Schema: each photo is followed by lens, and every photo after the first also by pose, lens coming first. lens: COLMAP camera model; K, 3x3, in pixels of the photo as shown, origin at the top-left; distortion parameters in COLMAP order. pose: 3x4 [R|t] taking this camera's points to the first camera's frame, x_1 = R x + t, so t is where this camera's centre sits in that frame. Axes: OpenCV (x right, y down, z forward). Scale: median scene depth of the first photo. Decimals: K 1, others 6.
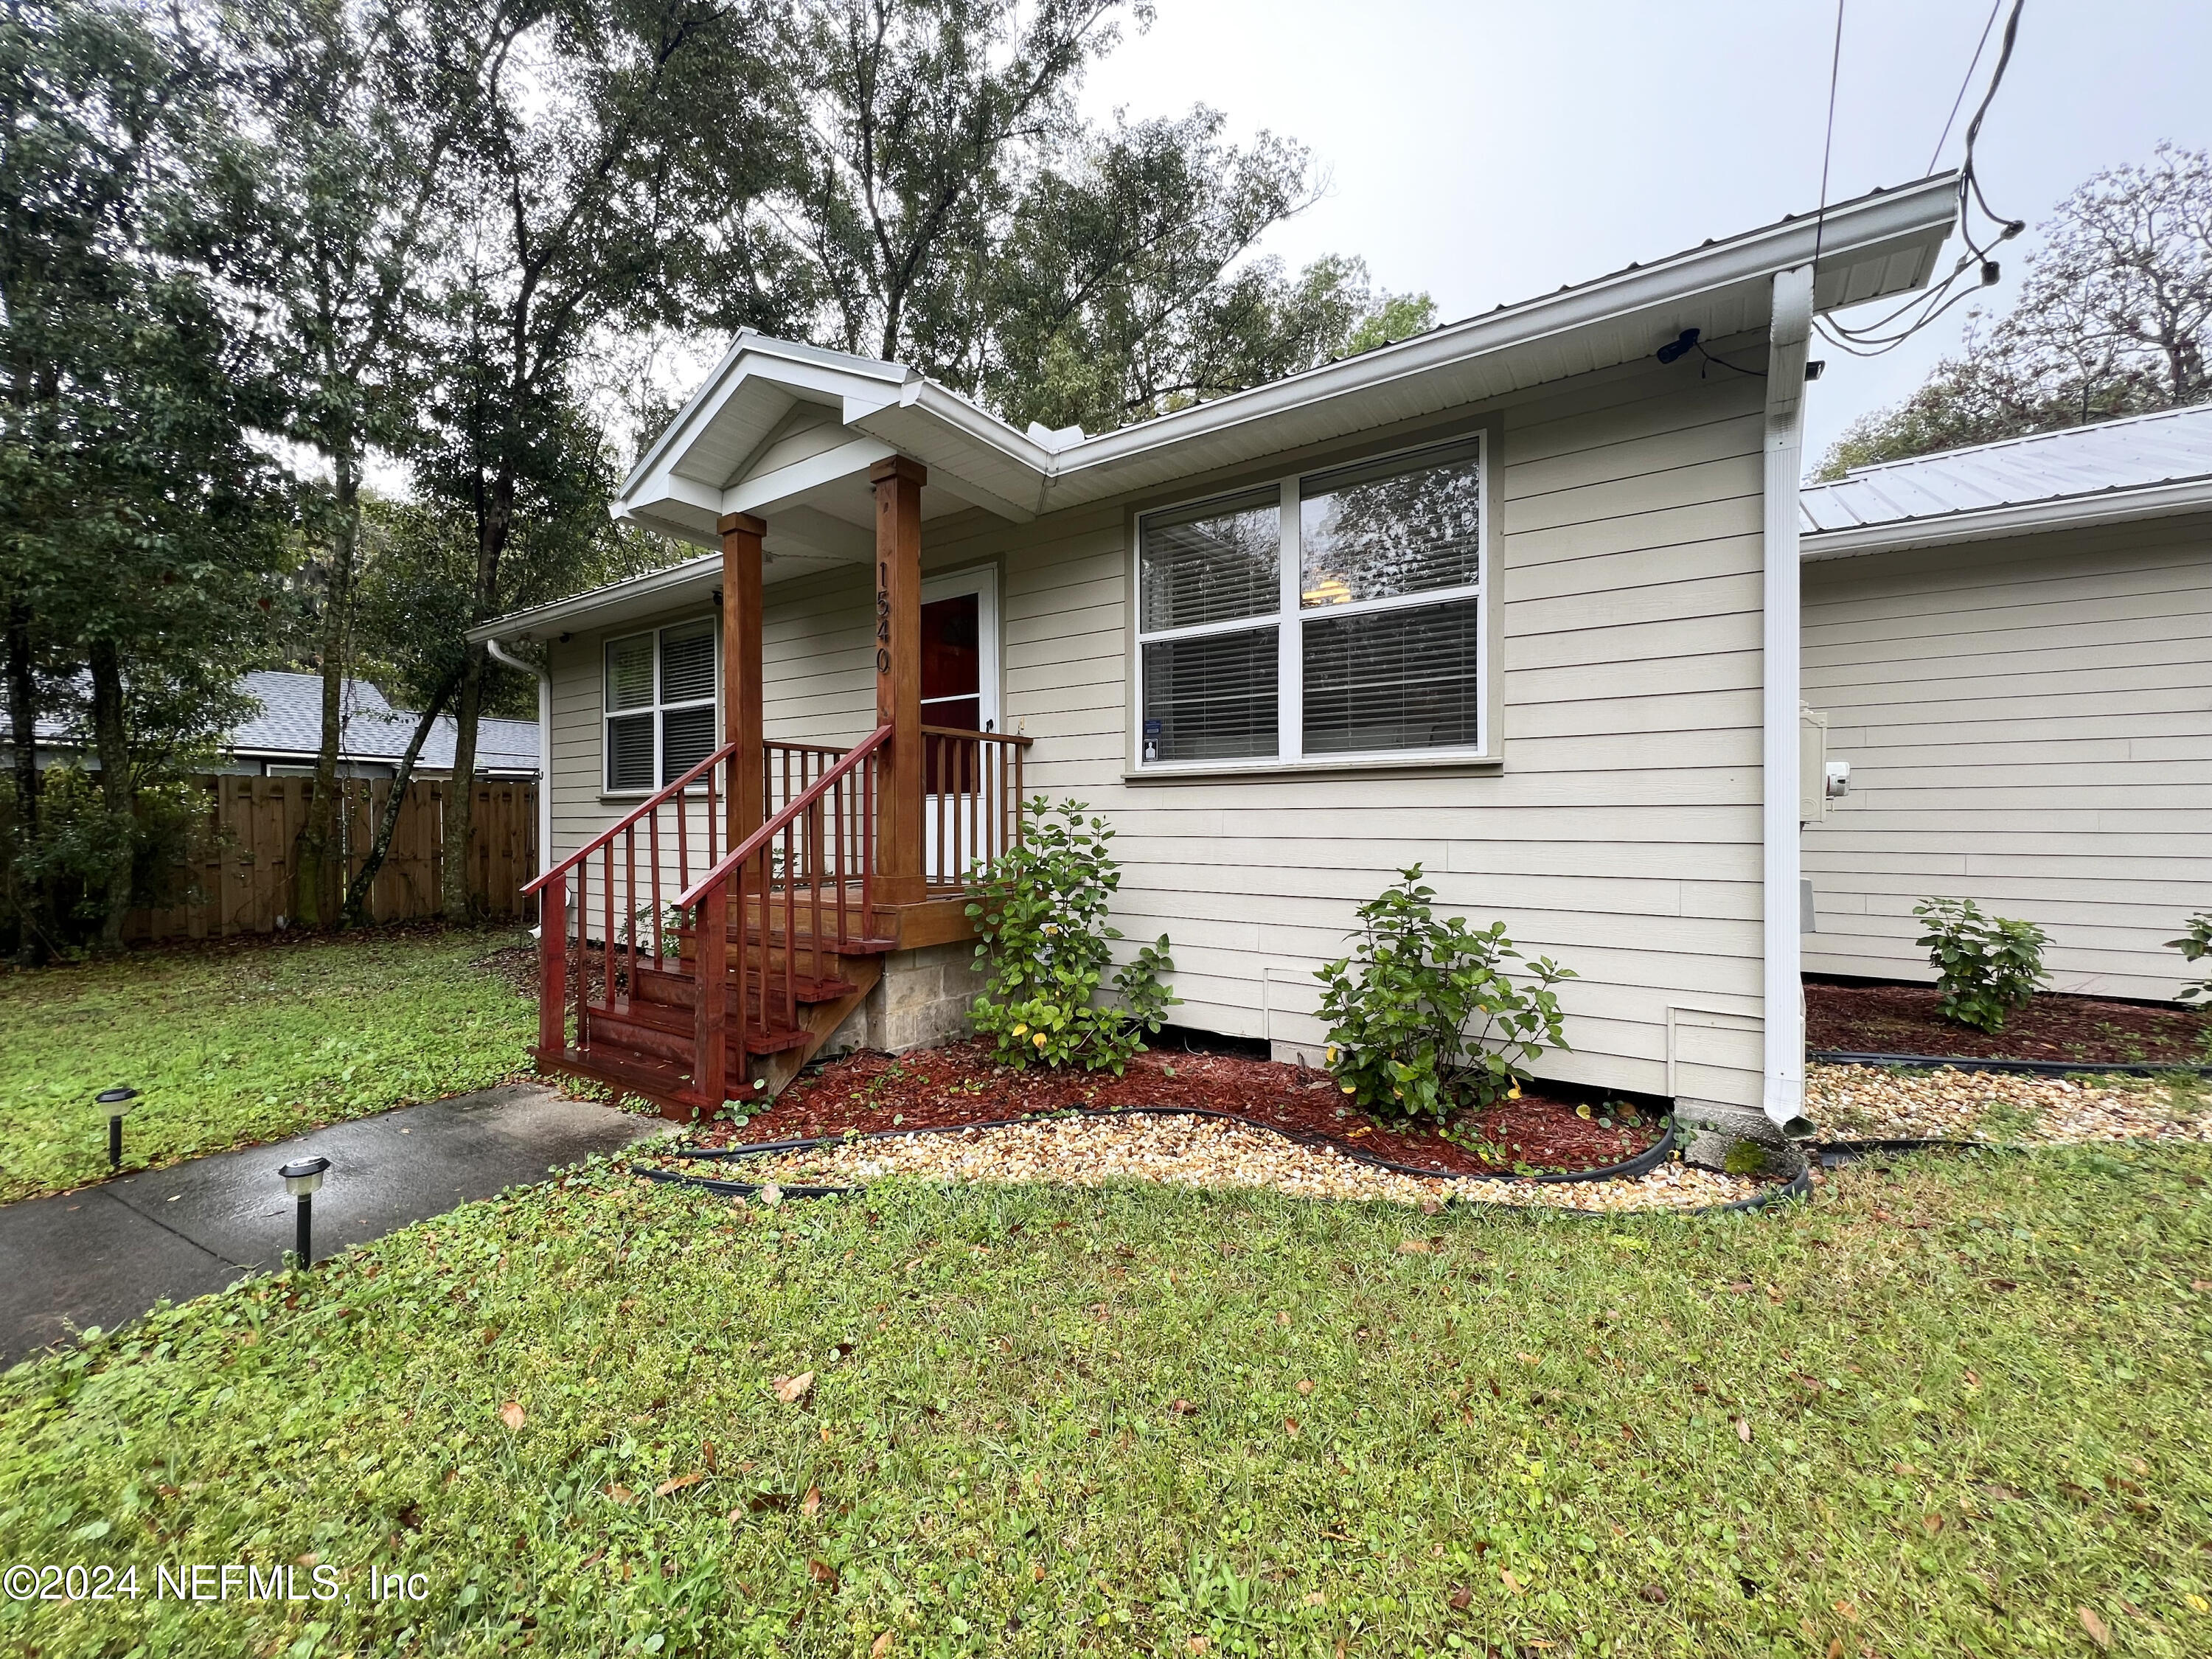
lens RADIAL K [[884.9, 0, 1112.8], [0, 884.9, 827.4], [0, 0, 1]] dist [0.002401, 0.000436]
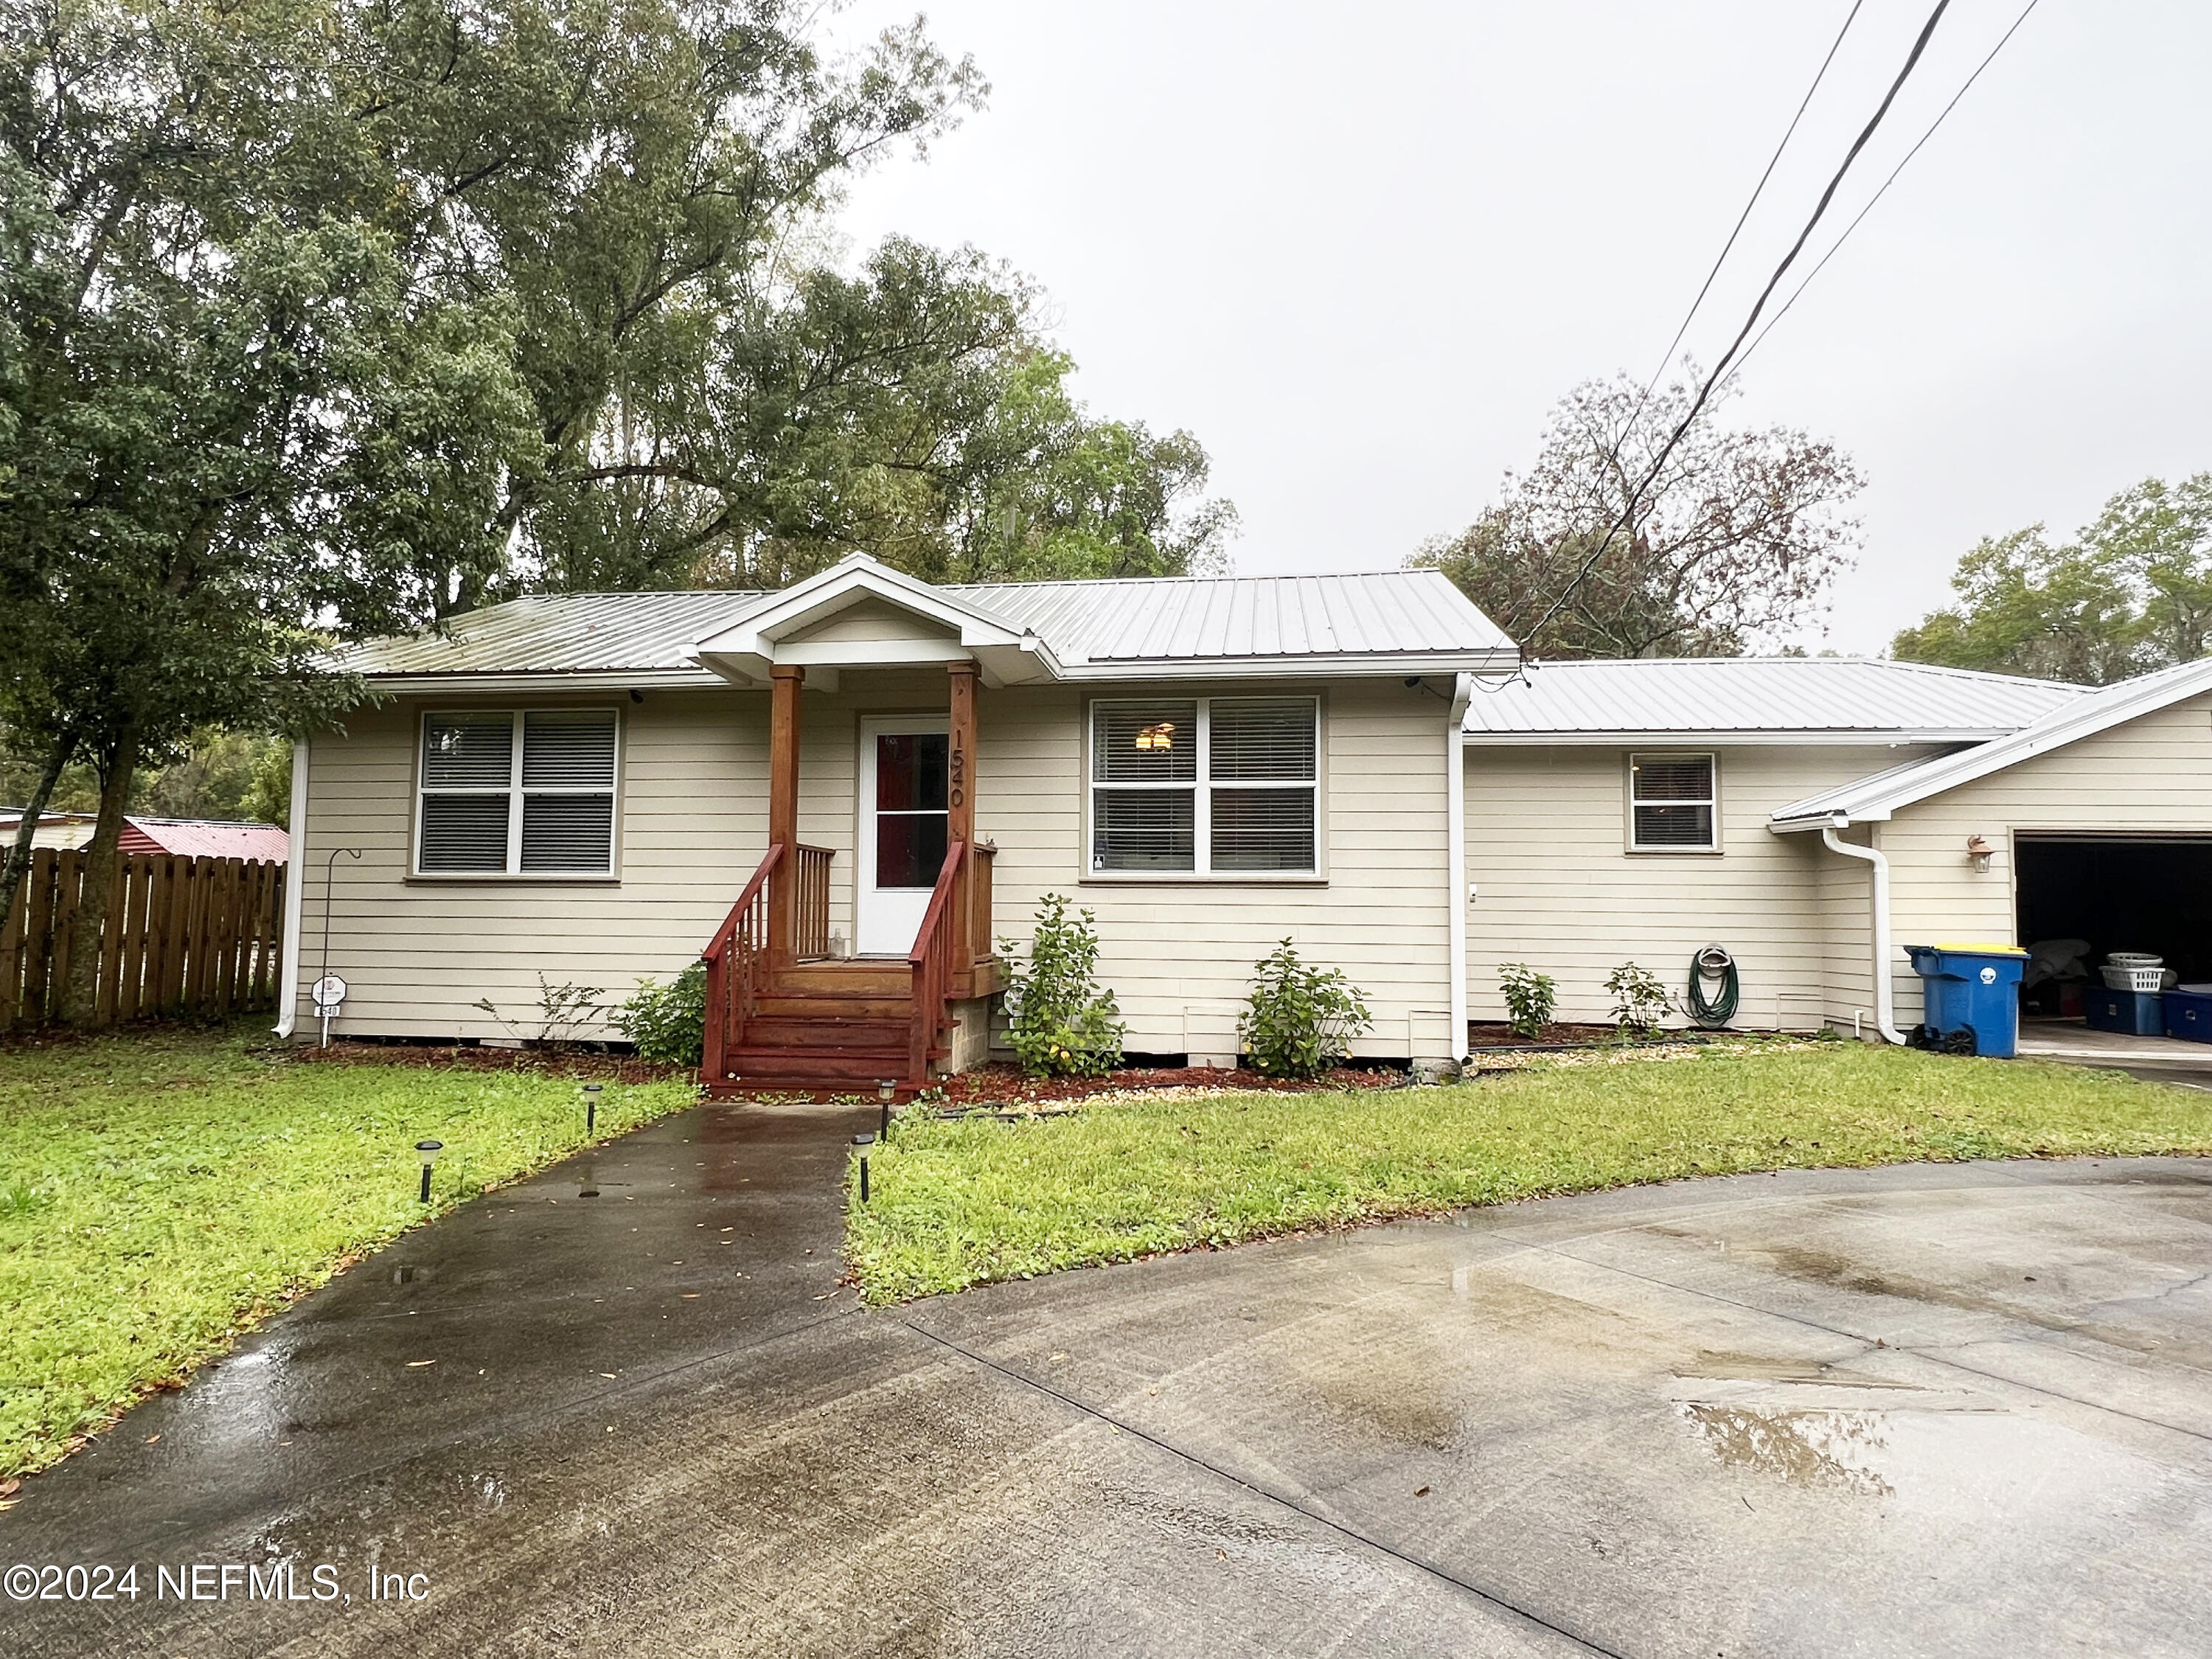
lens RADIAL K [[1257.0, 0, 1113.8], [0, 1257.0, 836.6], [0, 0, 1]] dist [0.008227, -0.003834]
pose [[0.893643, 0.041106, 0.446893, -0.923363], [-0.009062, 0.997246, -0.073609, 0.023968], [-0.448688, 0.061730, 0.891554, -0.914466]]
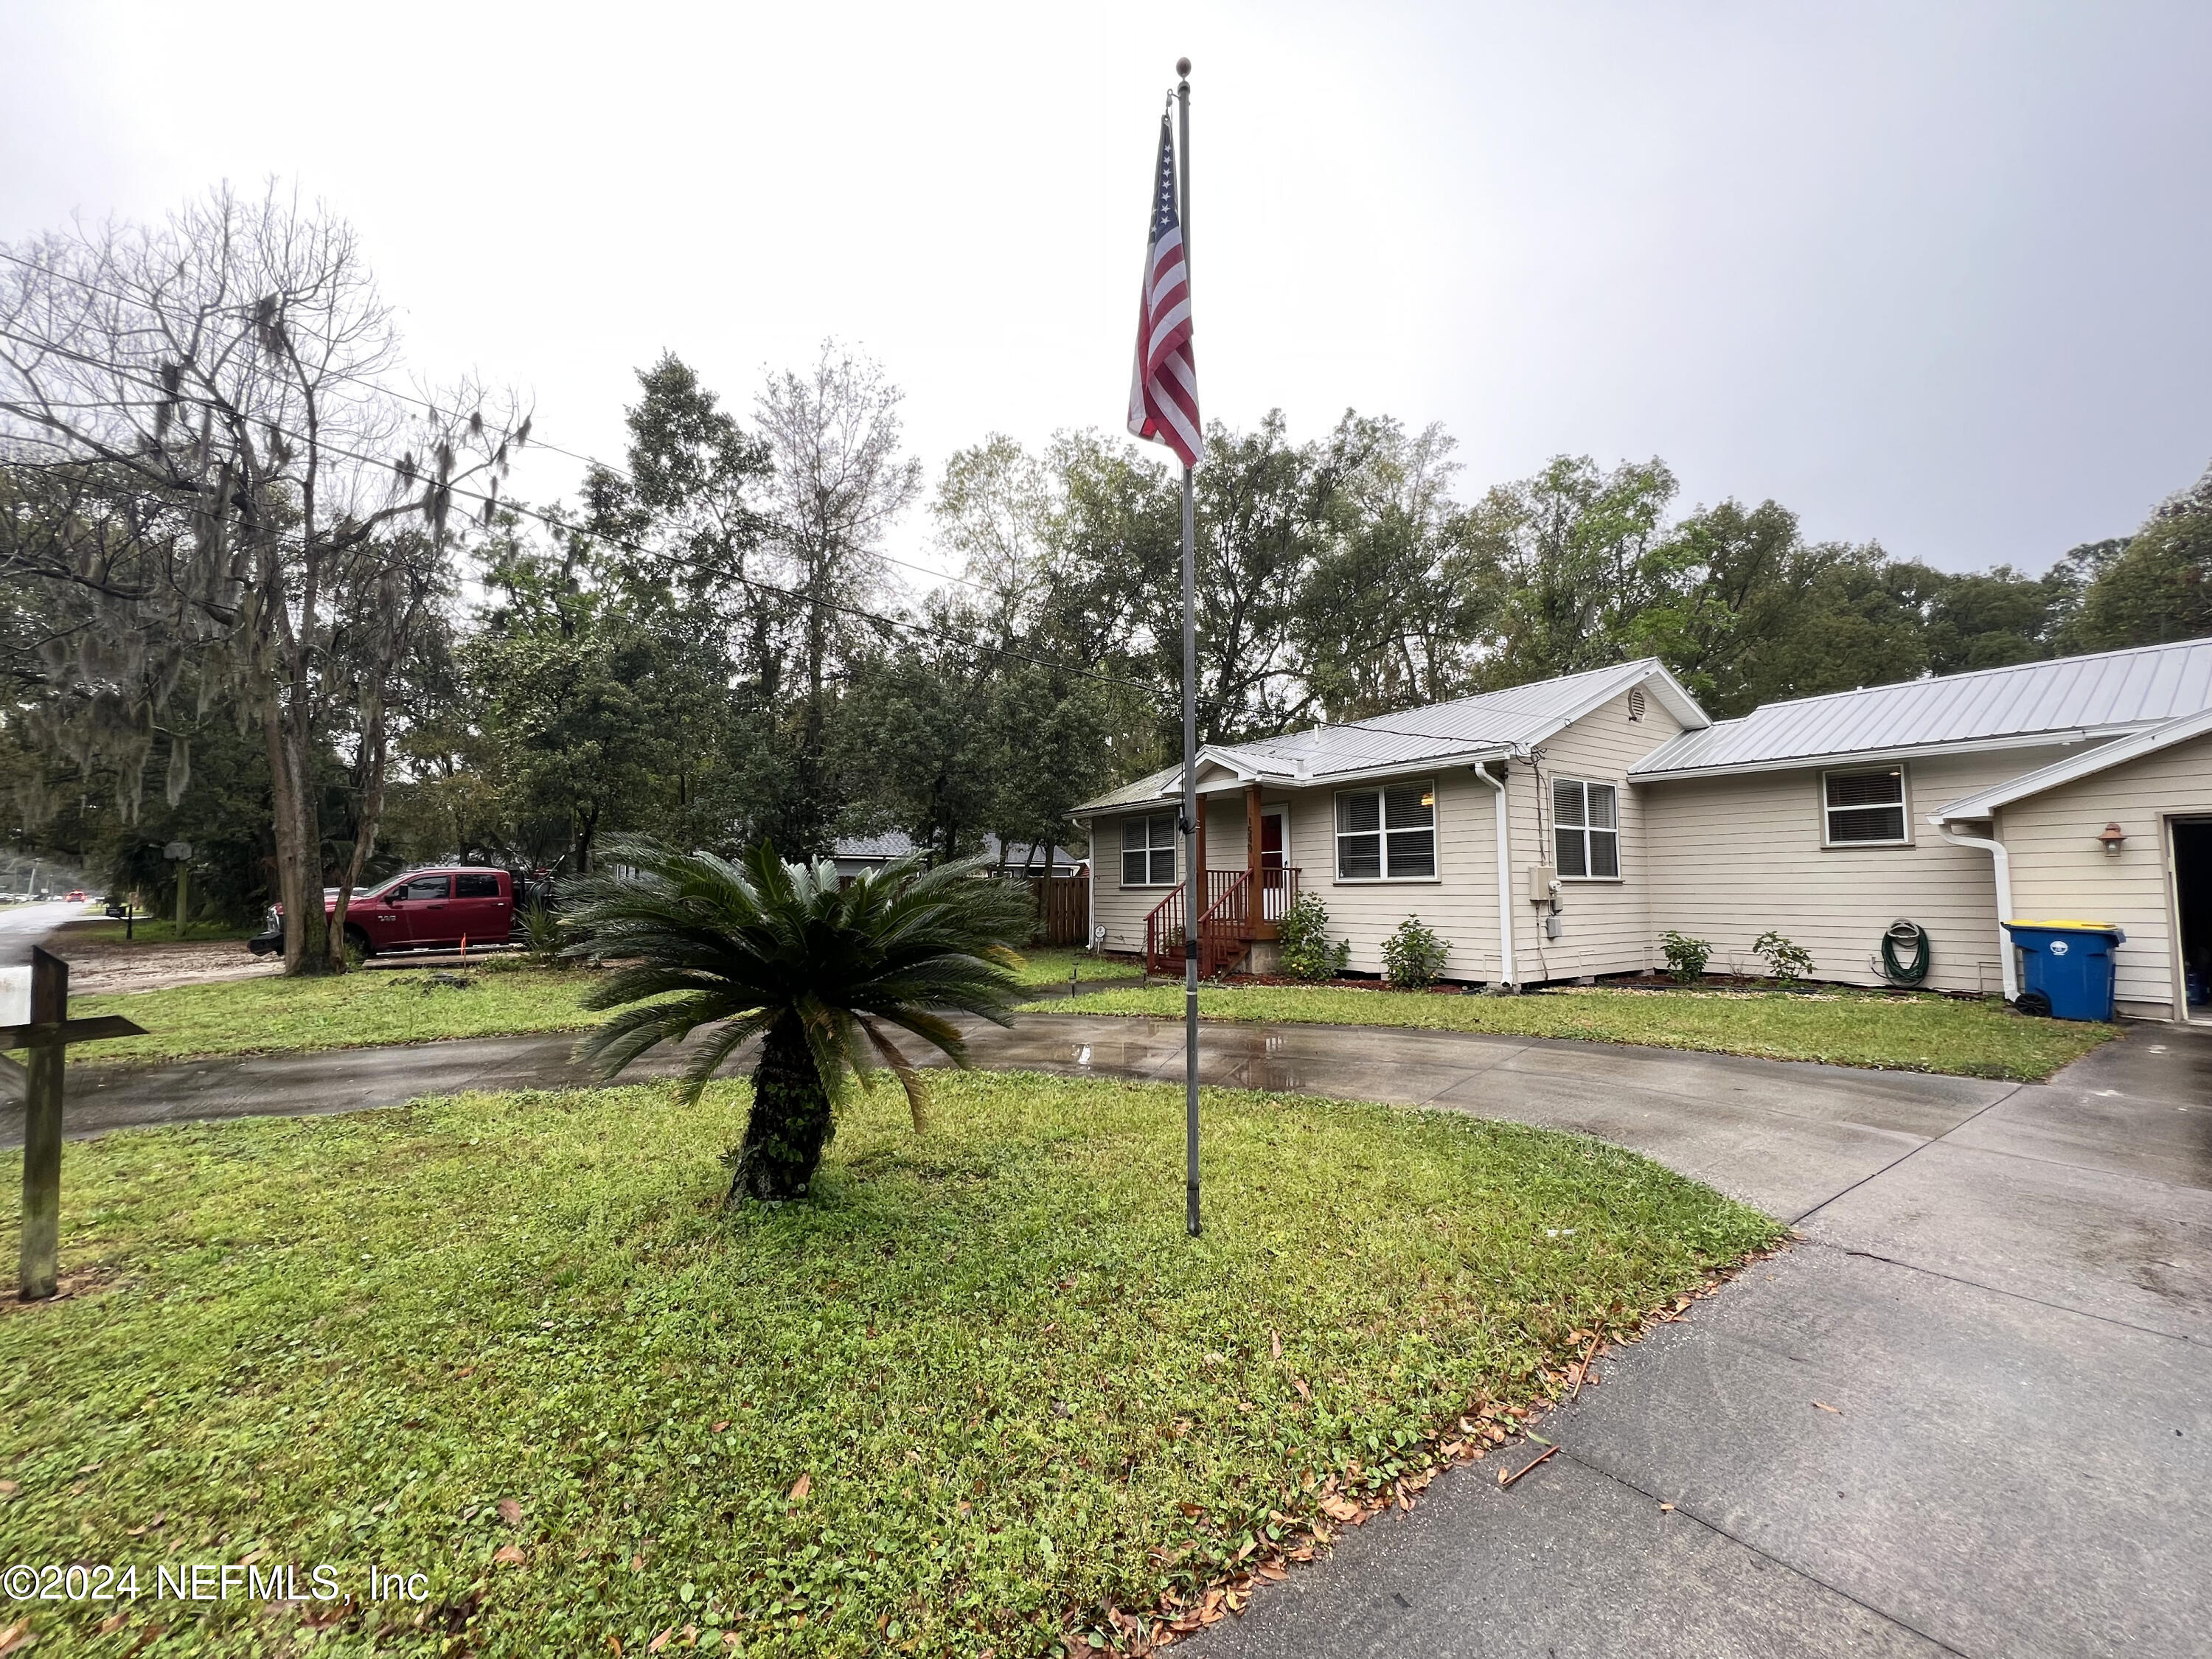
lens RADIAL K [[884.9, 0, 1120.8], [0, 884.9, 831.9], [0, 0, 1]] dist [0.002401, 0.000436]
pose [[0.938364, -0.023331, -0.344862, 0.390758], [-0.003719, 0.996980, -0.077568, 0.001366], [0.345630, 0.074070, 0.935443, -2.084932]]
